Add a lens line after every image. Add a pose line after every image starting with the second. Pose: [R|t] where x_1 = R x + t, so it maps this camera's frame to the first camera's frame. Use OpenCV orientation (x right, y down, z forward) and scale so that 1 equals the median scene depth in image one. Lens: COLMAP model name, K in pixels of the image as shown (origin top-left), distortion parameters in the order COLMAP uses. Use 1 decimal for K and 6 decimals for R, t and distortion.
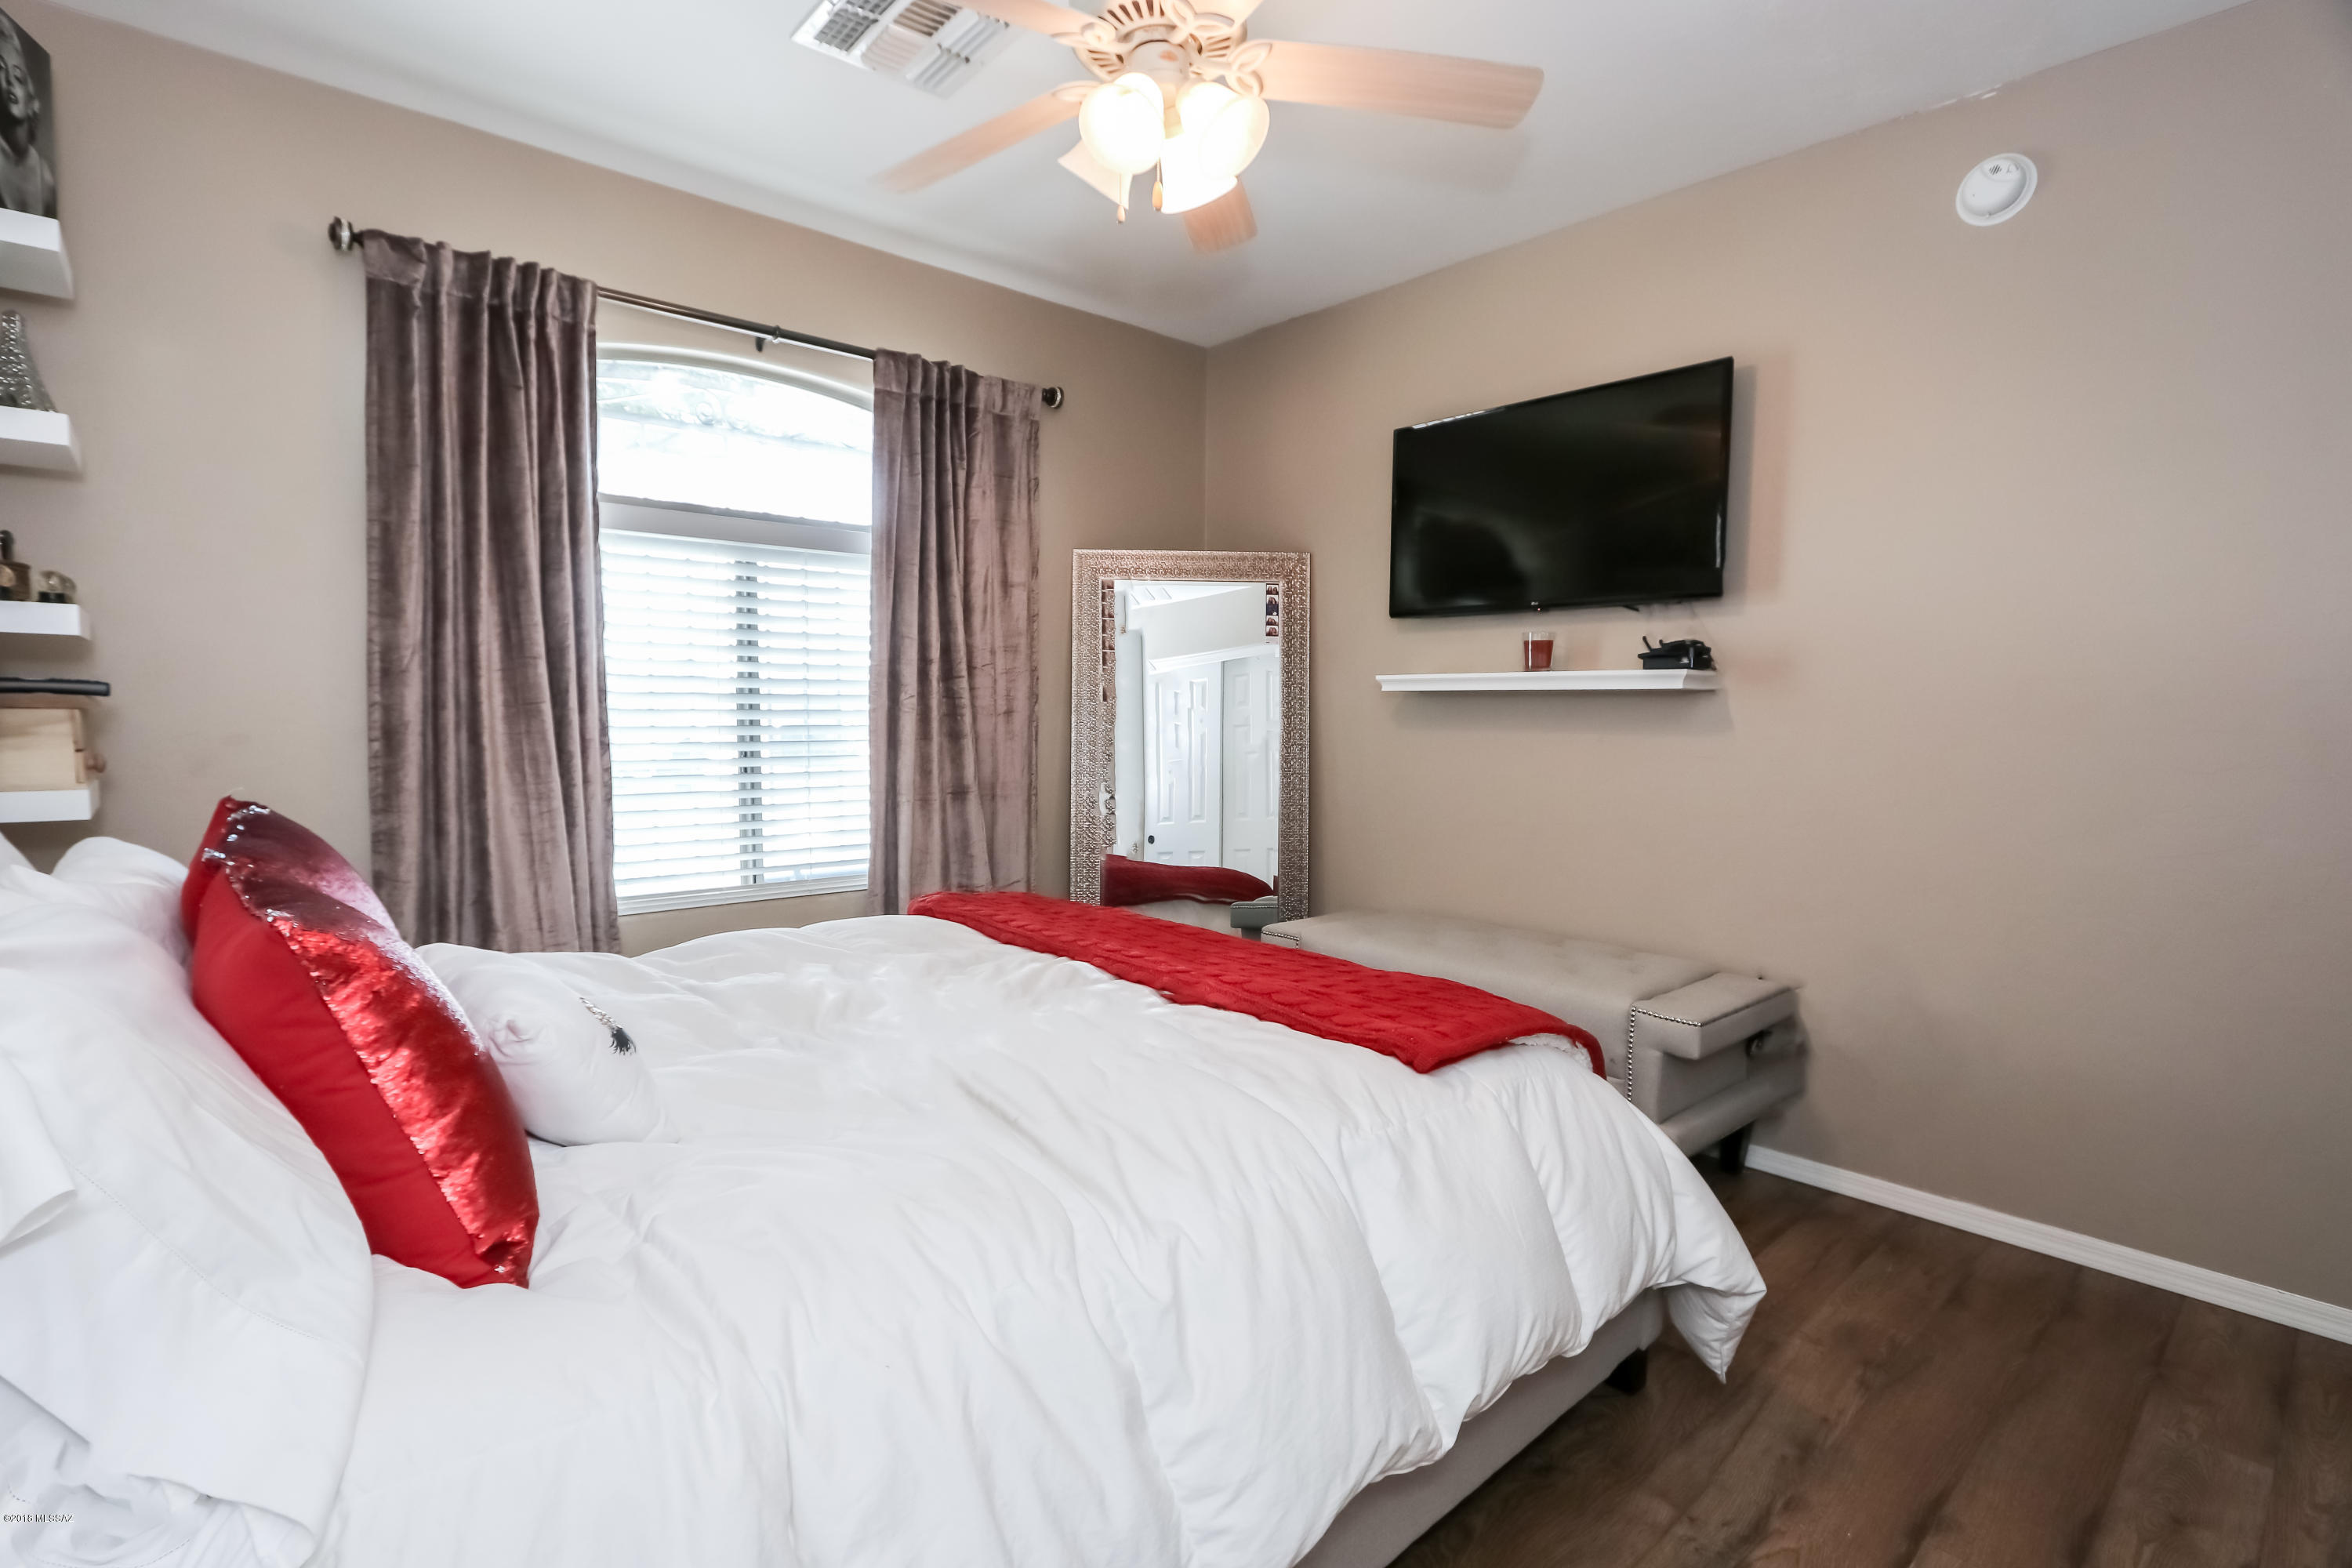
lens RADIAL K [[1085.2, 0, 1164.9], [0, 1085.2, 792.1], [0, 0, 1]] dist [-0.021825, 0.001897]
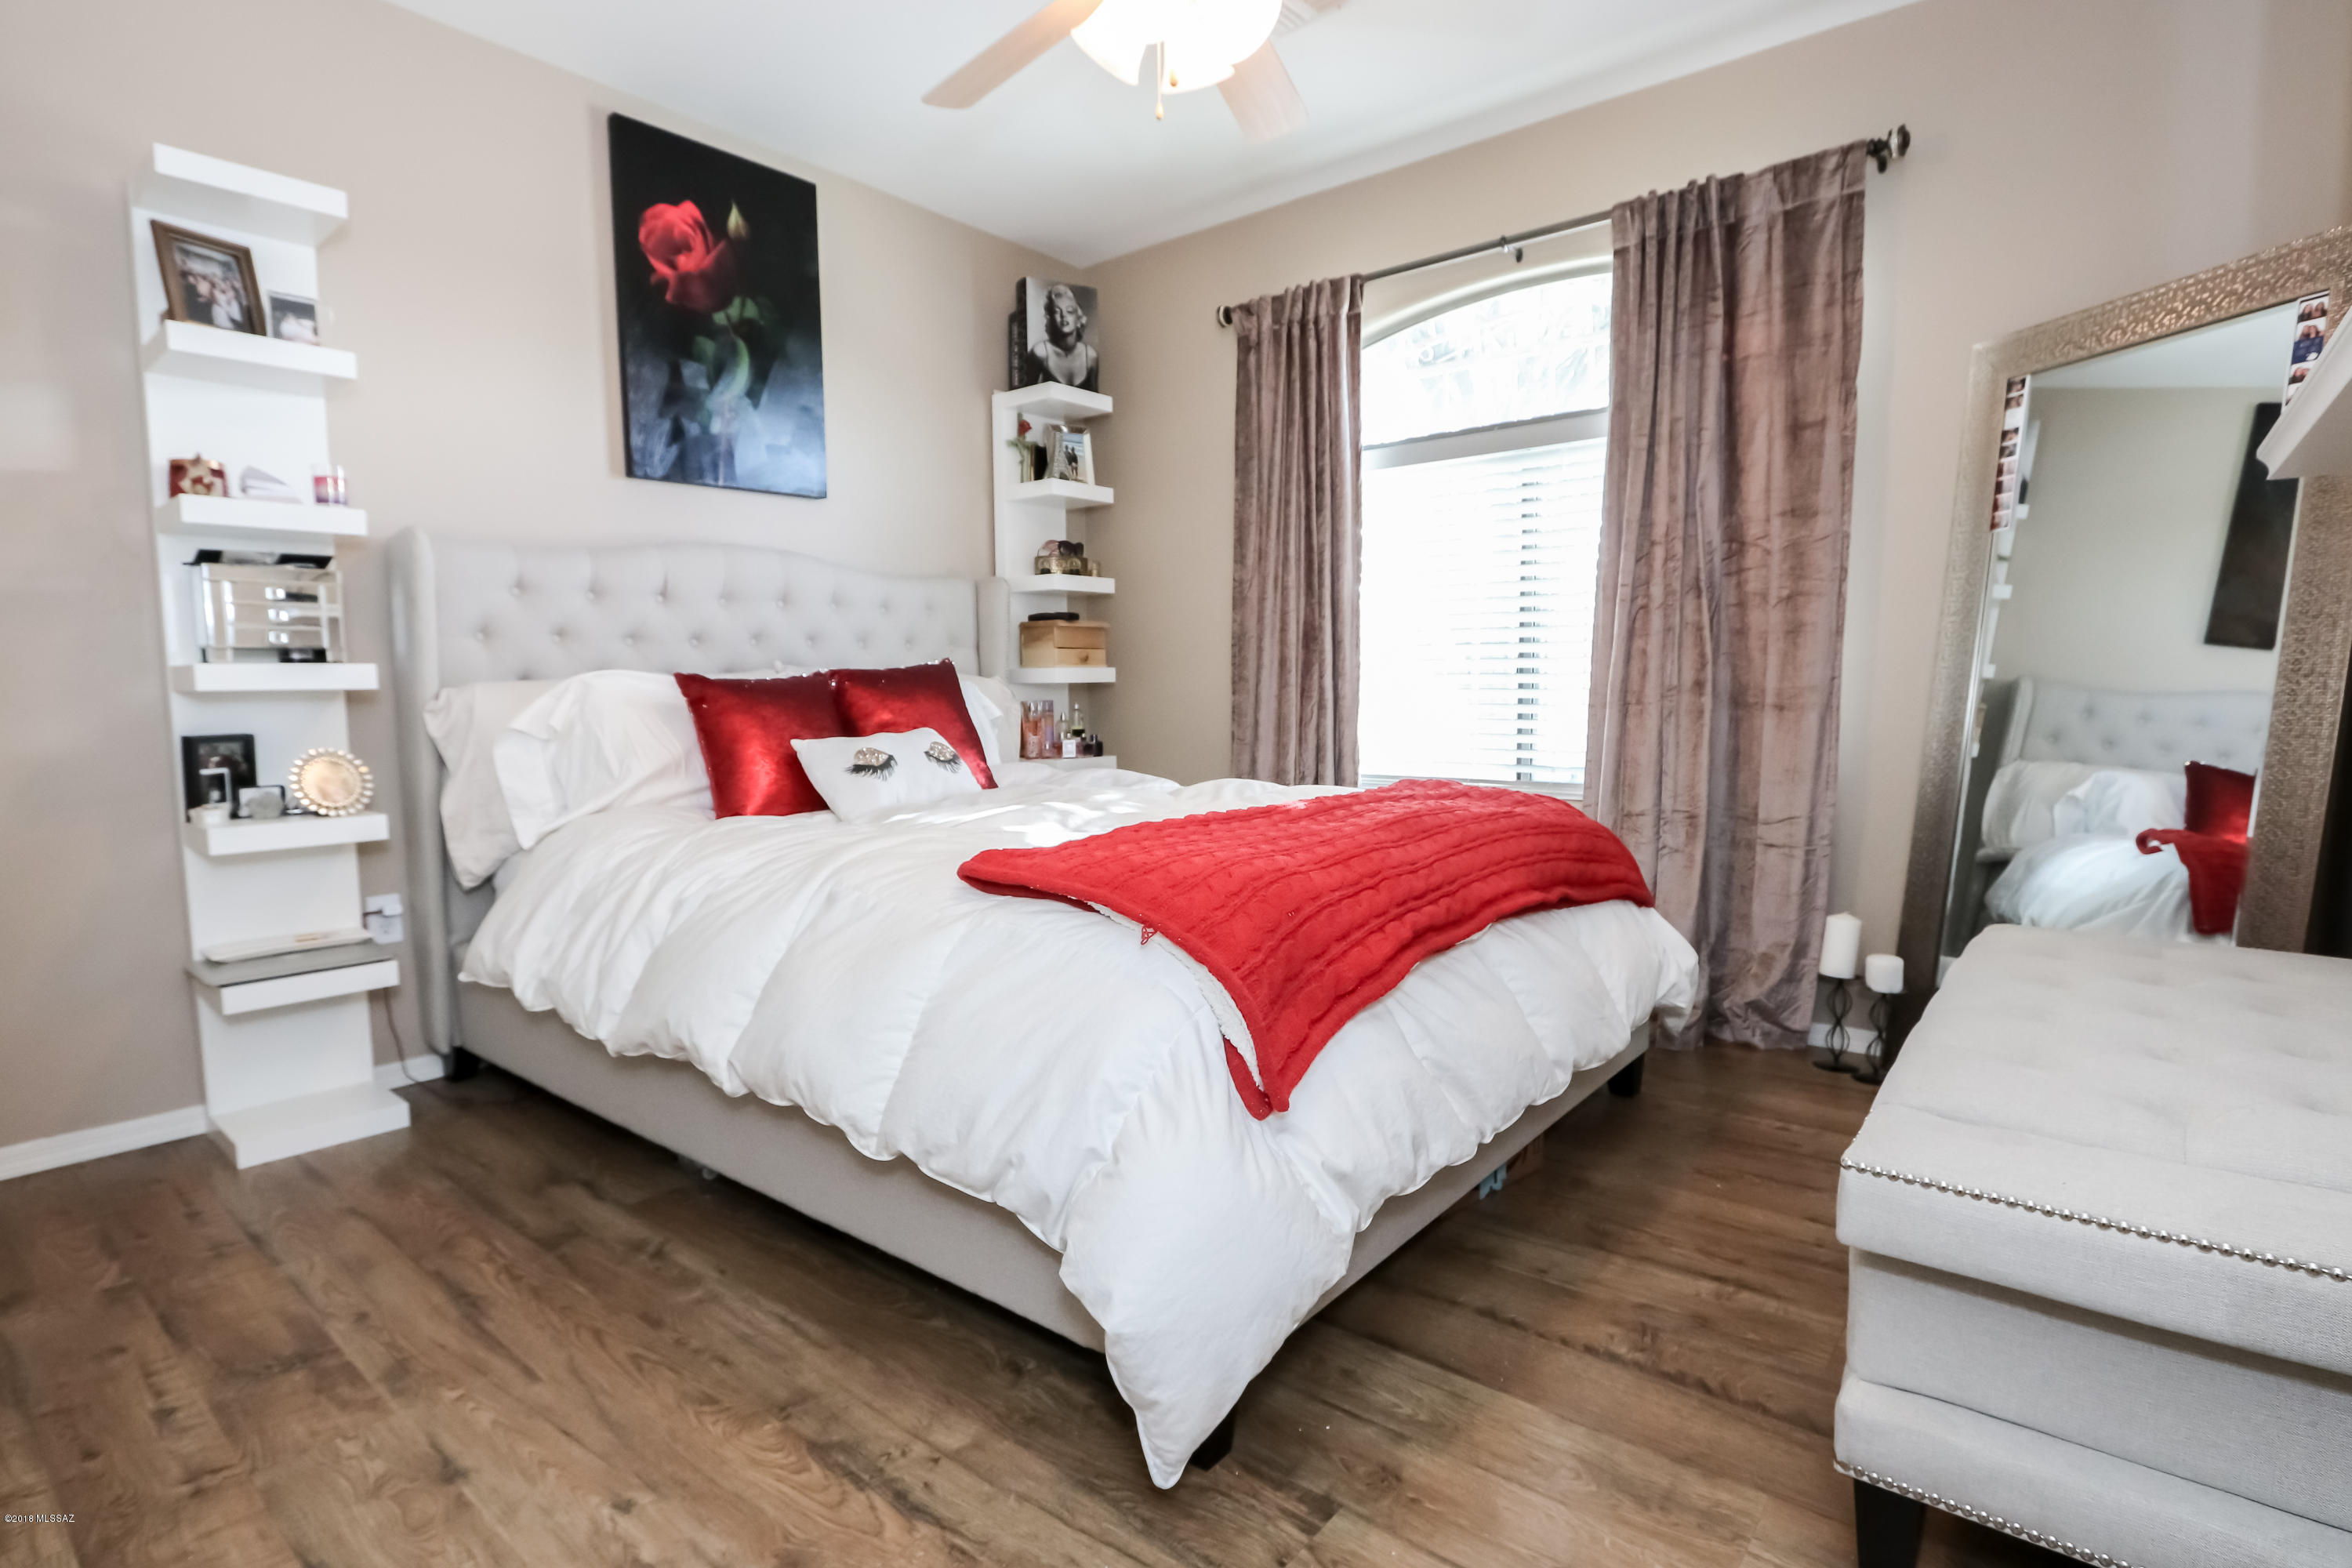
lens RADIAL K [[1132.2, 0, 1161.9], [0, 1132.2, 792.5], [0, 0, 1]] dist [-0.028155, 0.010866]
pose [[0.177978, 0.088548, -0.980042, 0.634202], [-0.049511, 0.995488, 0.080953, 0.026429], [0.982788, 0.034115, 0.181559, 0.461314]]
